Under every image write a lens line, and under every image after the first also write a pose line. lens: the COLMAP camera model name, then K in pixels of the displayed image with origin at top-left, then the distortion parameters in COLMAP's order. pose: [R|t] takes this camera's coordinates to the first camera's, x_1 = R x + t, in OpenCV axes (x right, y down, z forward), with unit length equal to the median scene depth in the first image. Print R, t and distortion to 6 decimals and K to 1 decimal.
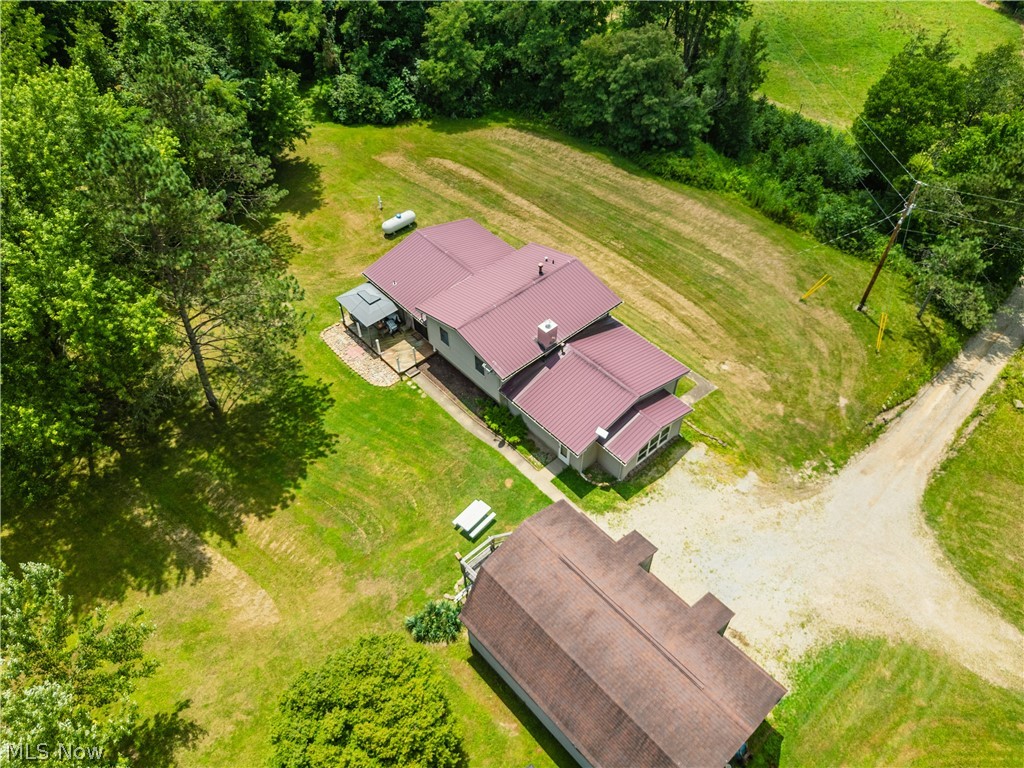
lens RADIAL K [[733.7, 0, 507.3], [0, 733.7, 384.1], [0, 0, 1]] dist [0.049515, -0.033426]
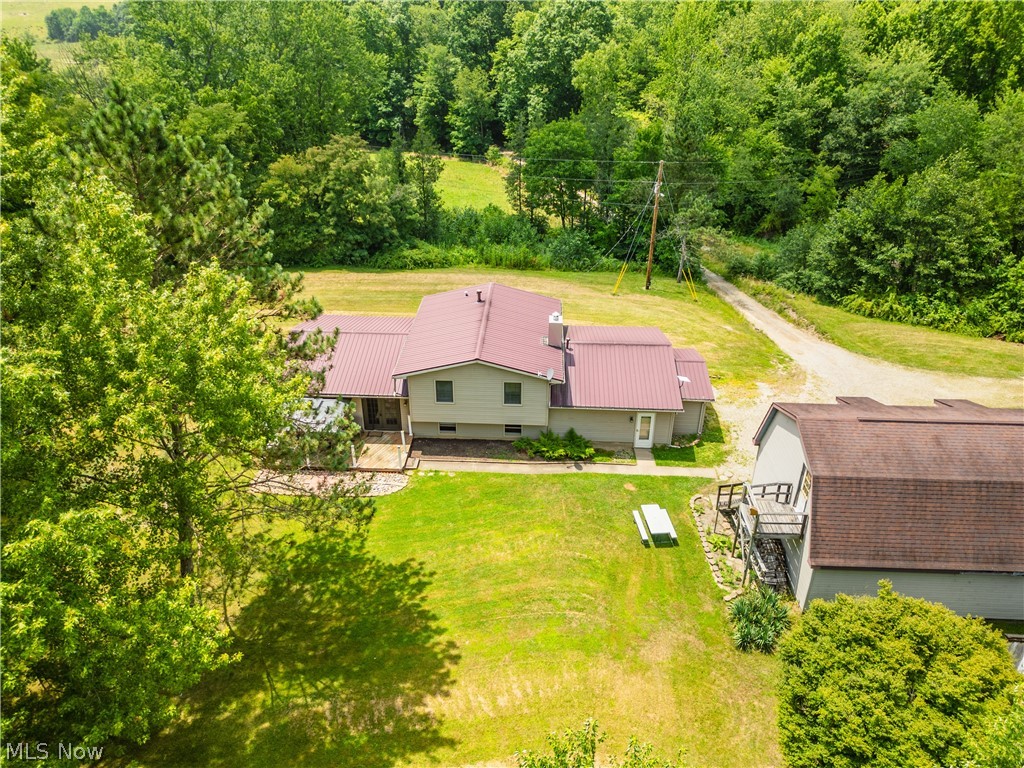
lens RADIAL K [[733.7, 0, 507.3], [0, 733.7, 384.1], [0, 0, 1]] dist [0.049515, -0.033426]
pose [[0.698282, -0.340755, 0.629515, -0.567598], [0.526197, 0.840570, -0.128680, 0.070663], [-0.485302, 0.421104, 0.766259, 0.383316]]
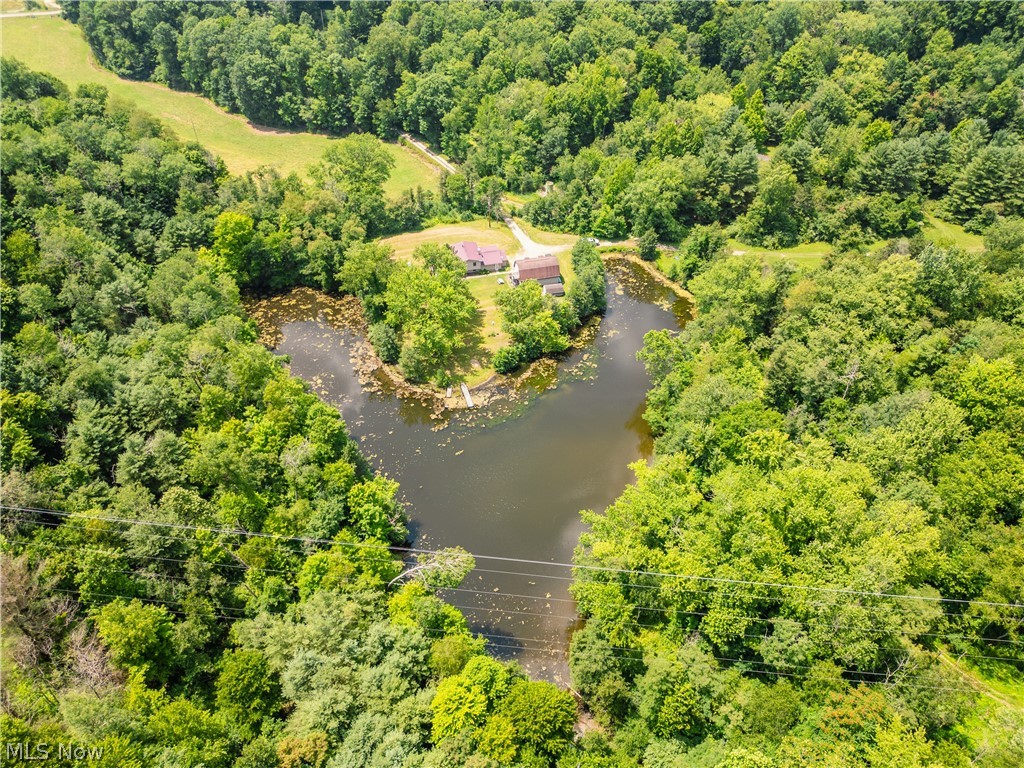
lens RADIAL K [[733.7, 0, 507.3], [0, 733.7, 384.1], [0, 0, 1]] dist [0.049515, -0.033426]
pose [[0.479860, -0.590288, 0.649072, -3.834082], [0.649671, 0.736273, 0.189288, -0.243287], [-0.589629, 0.330852, 0.736801, -2.682934]]
